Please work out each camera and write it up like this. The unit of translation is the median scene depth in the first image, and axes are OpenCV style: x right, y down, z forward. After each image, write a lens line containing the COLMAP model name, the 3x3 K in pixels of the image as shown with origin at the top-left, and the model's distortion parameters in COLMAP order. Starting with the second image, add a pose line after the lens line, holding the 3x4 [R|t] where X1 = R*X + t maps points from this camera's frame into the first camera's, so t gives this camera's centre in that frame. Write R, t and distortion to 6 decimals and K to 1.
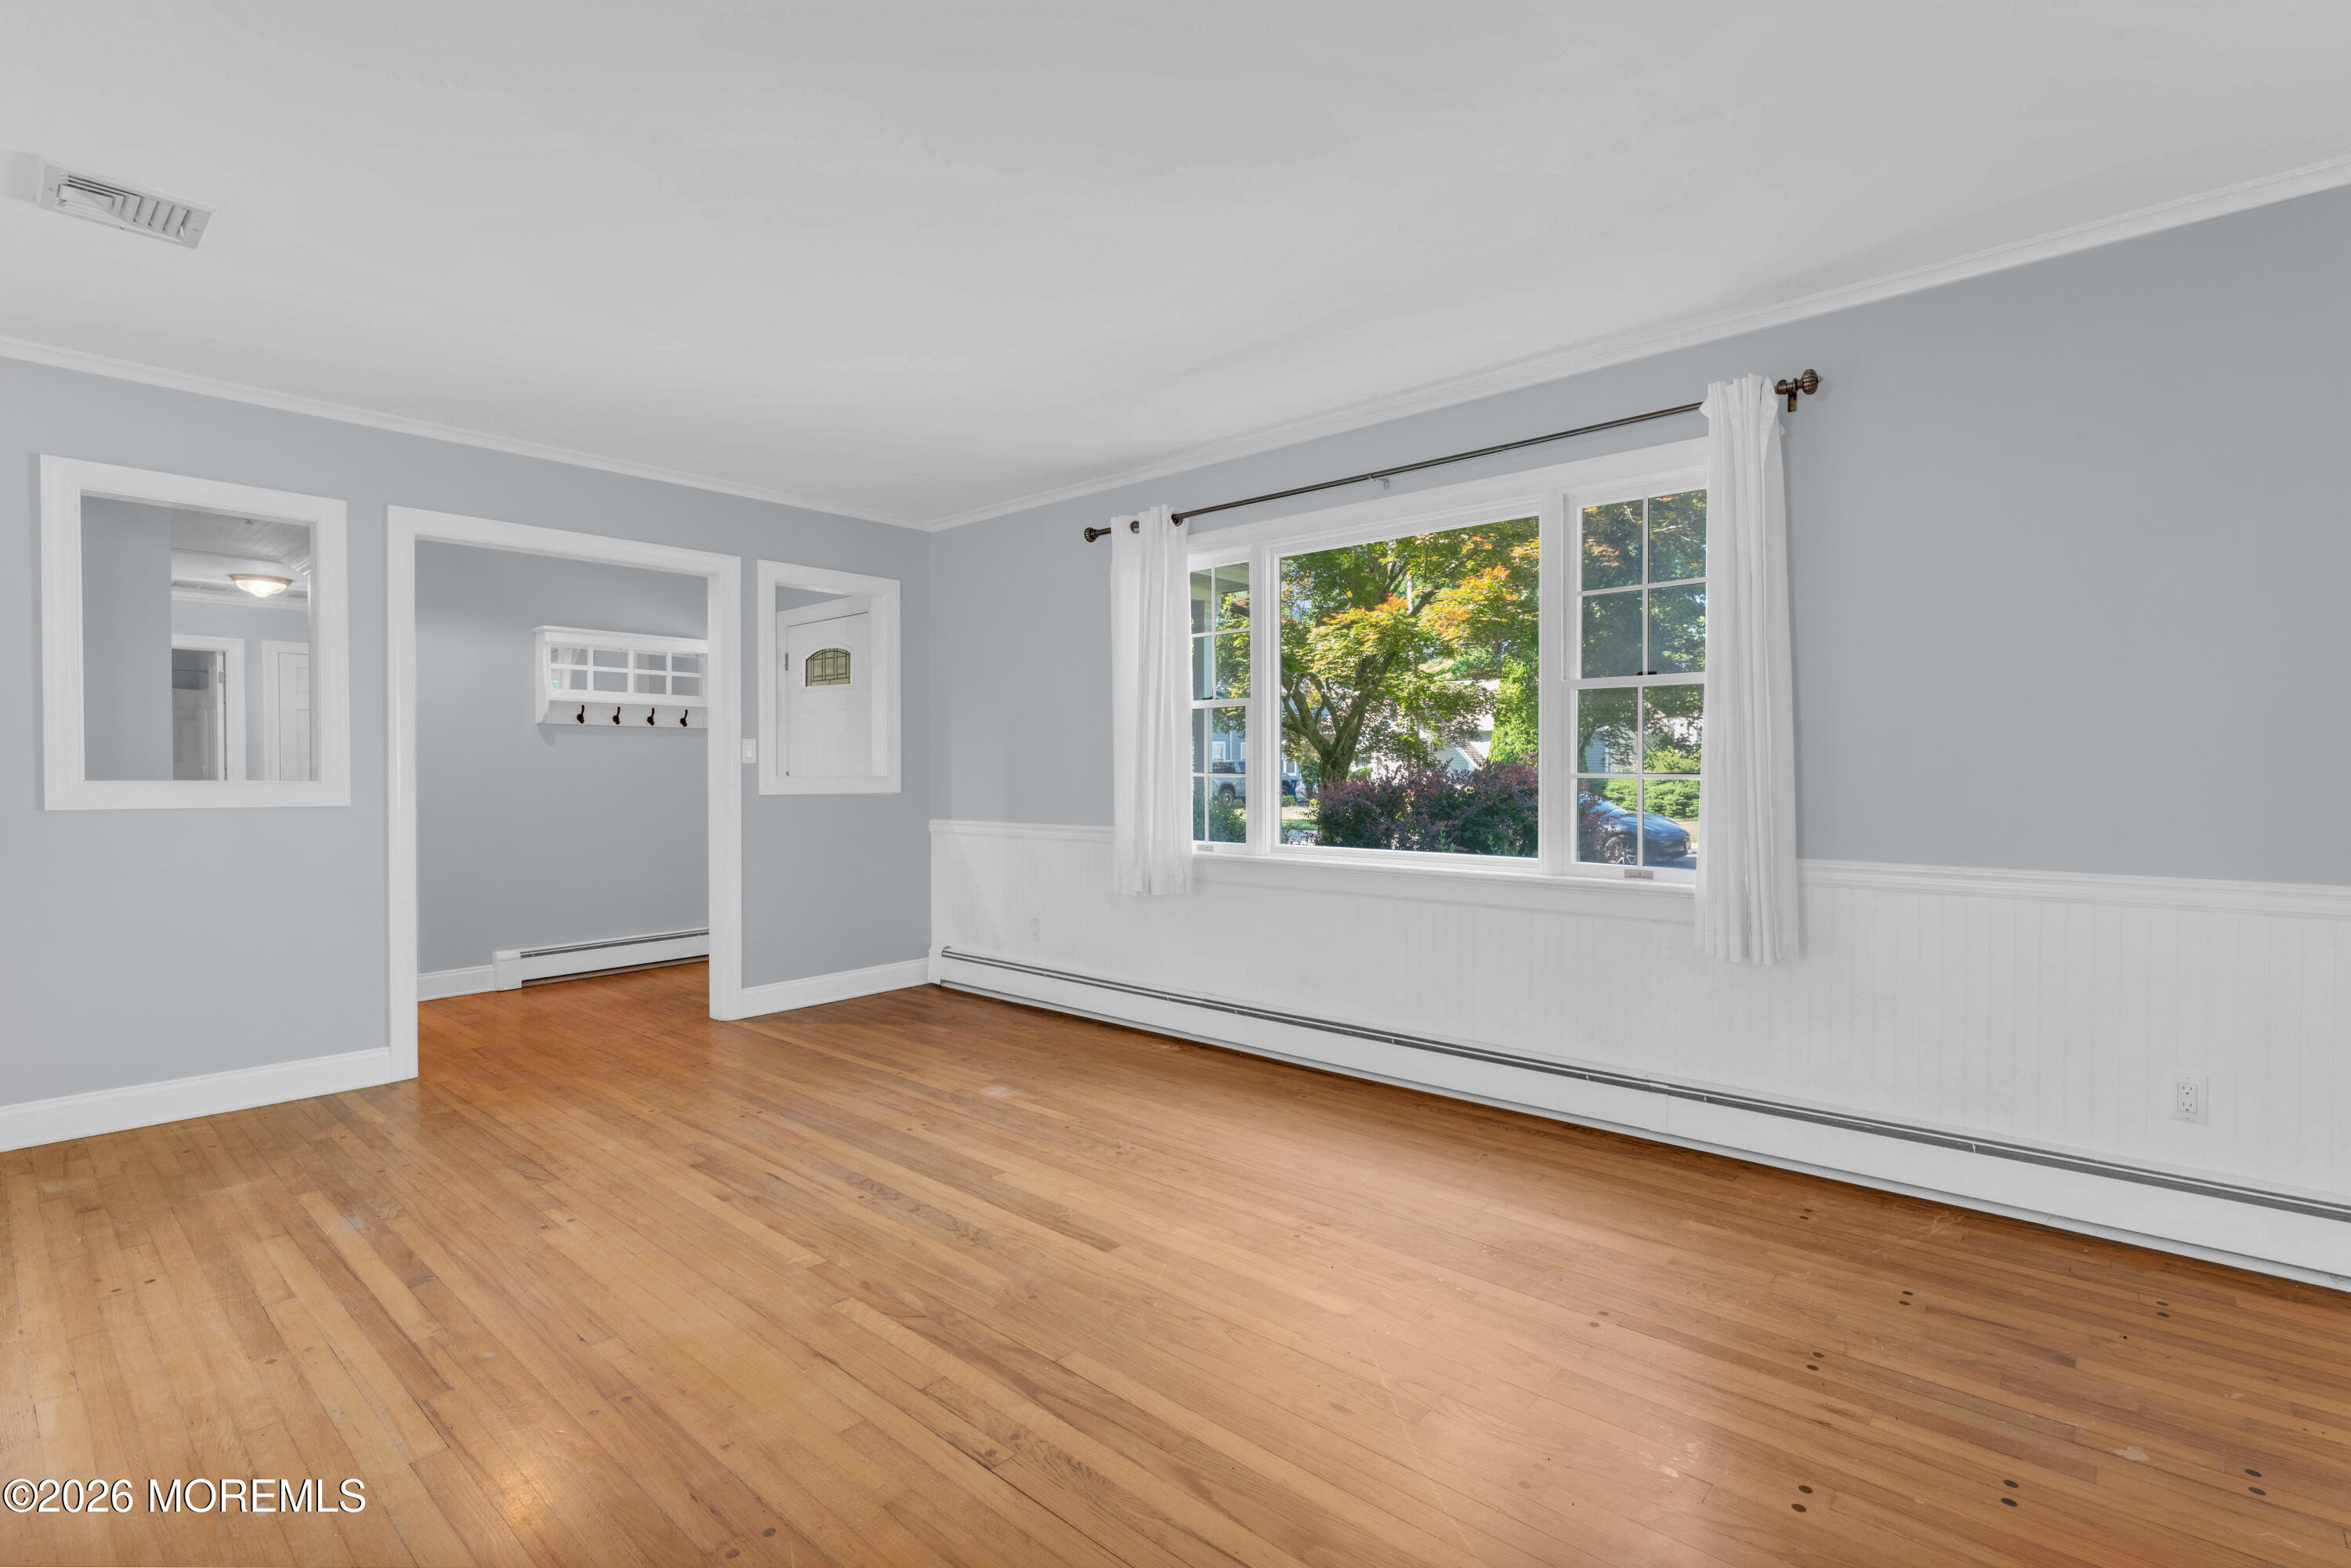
lens RADIAL K [[1093.5, 0, 1178.2], [0, 1093.5, 780.4], [0, 0, 1]] dist [-0.004149, -0.000367]
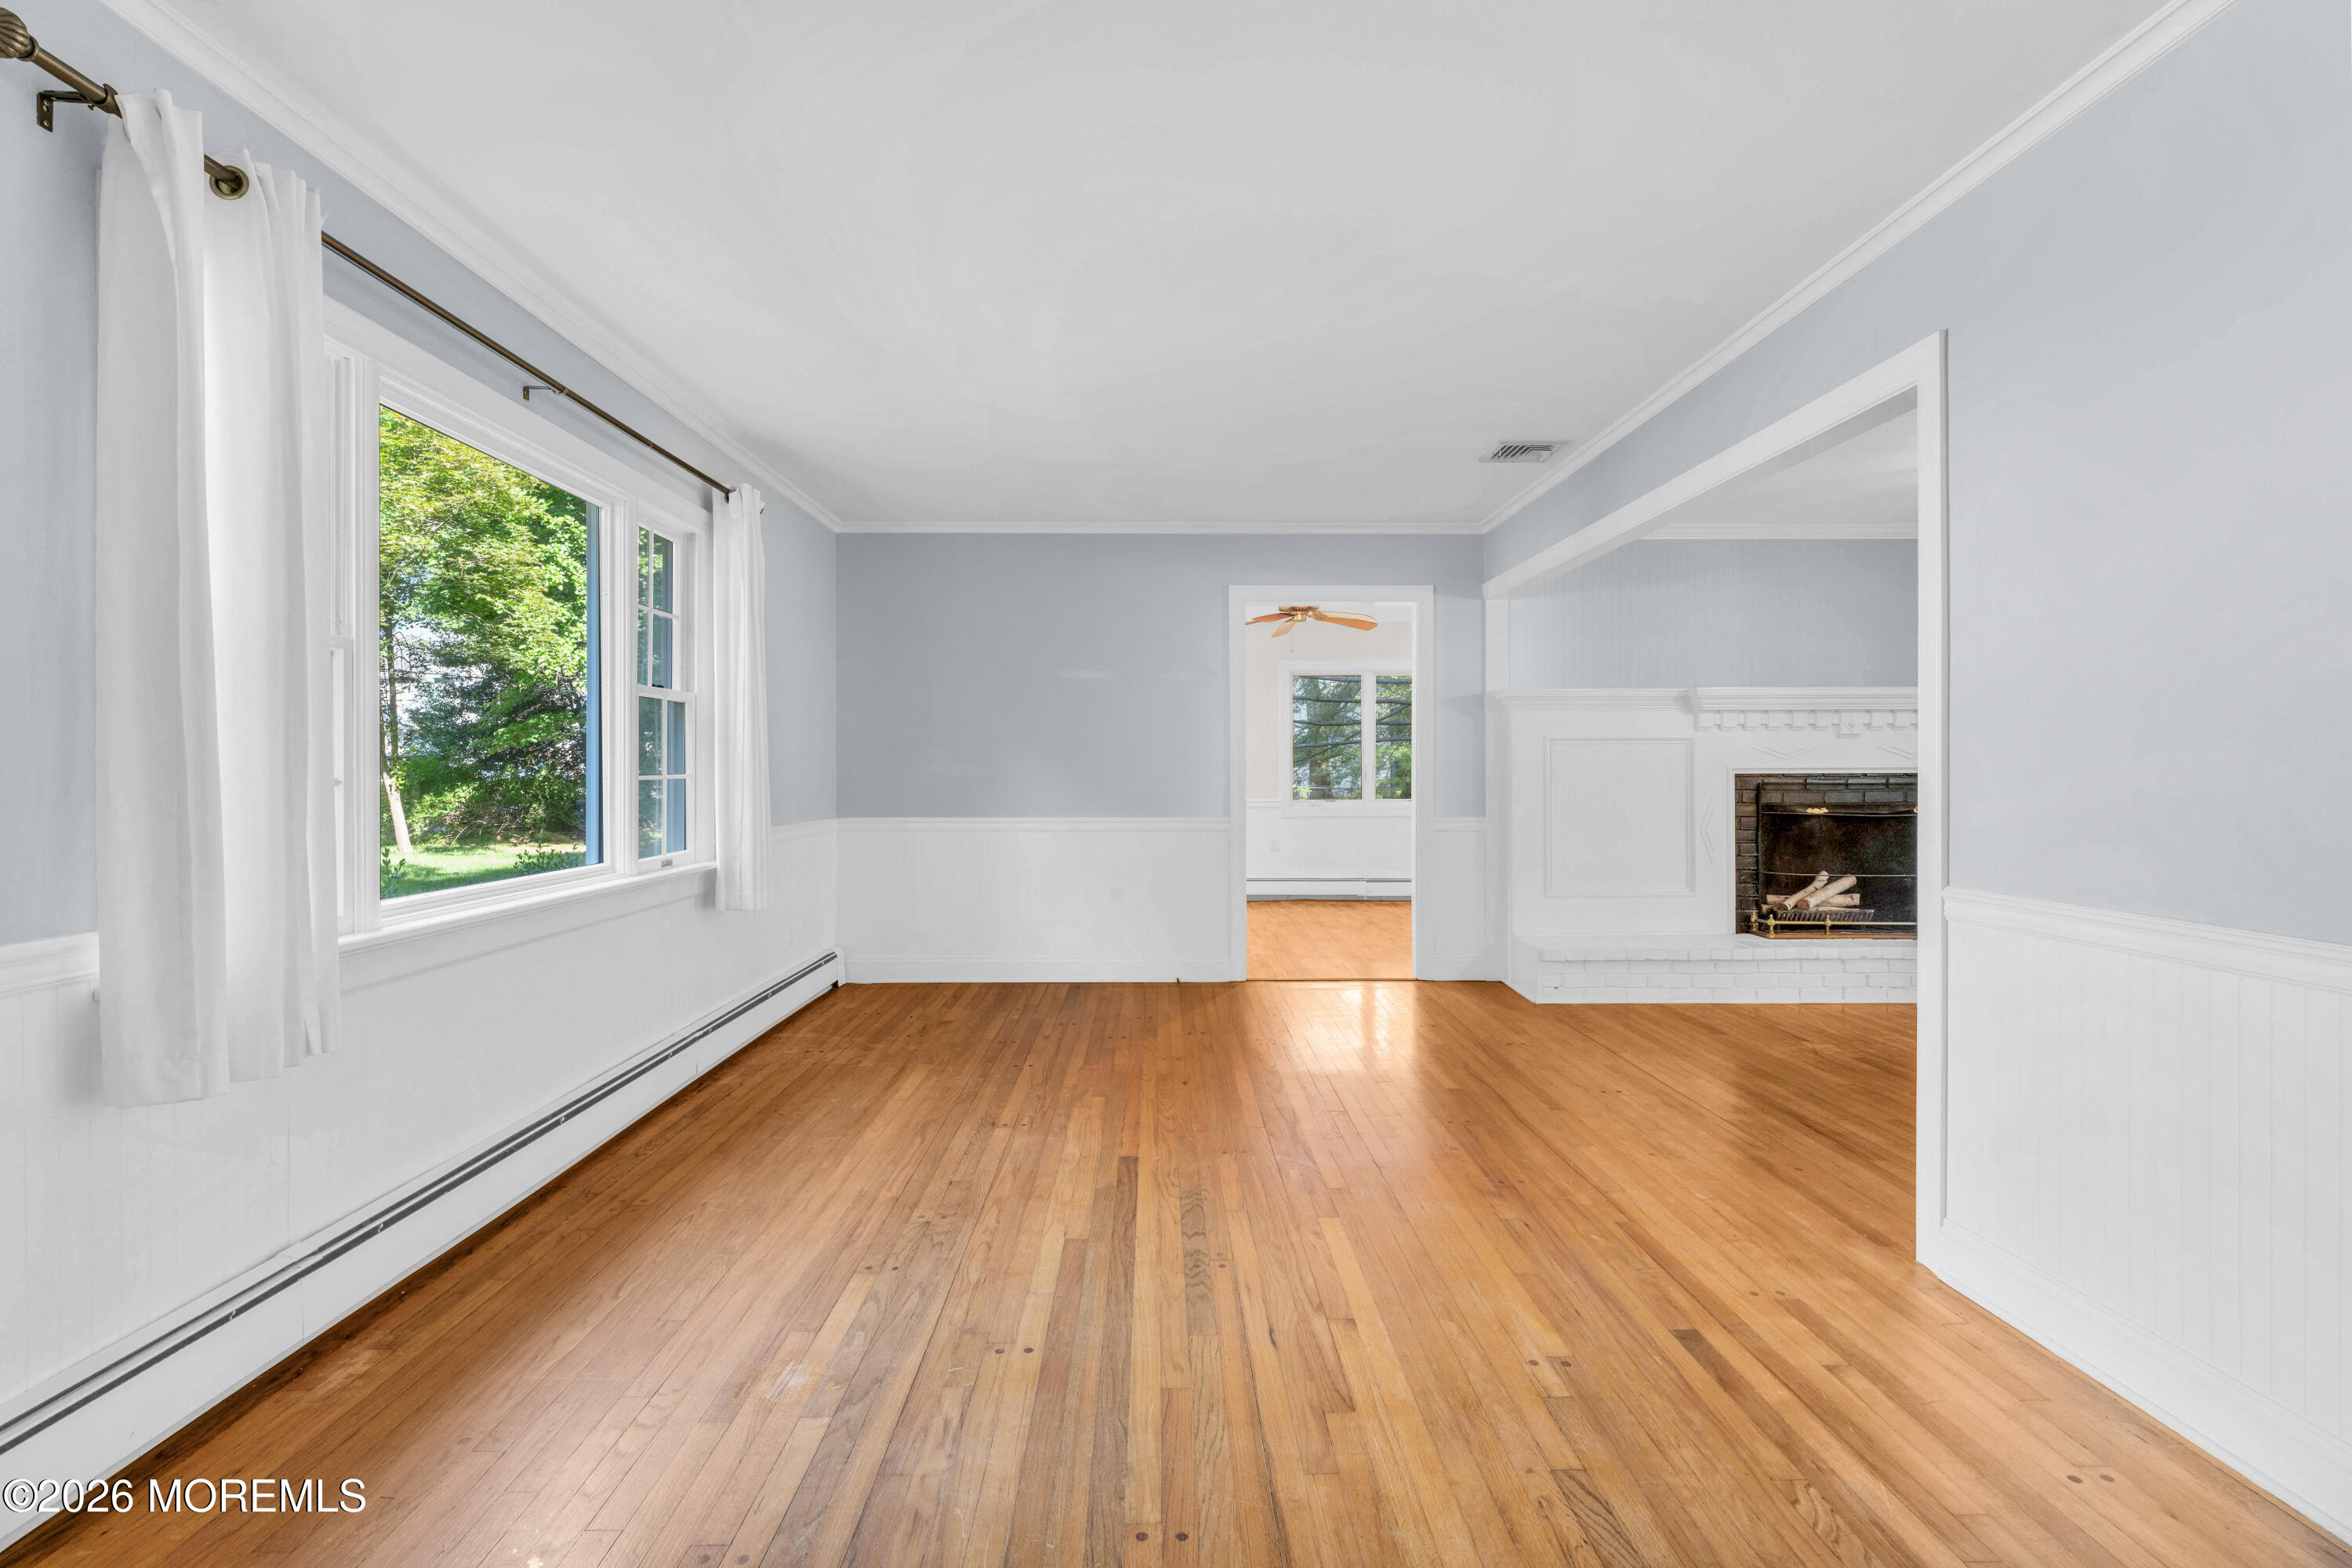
lens RADIAL K [[1094.0, 0, 1174.6], [0, 1094.0, 768.7], [0, 0, 1]] dist [-0.004149, -0.000367]
pose [[-0.677014, 0.001960, 0.735967, -0.893038], [0.010196, 0.999925, 0.006717, -0.015515], [-0.735899, 0.012052, -0.676984, 1.596391]]
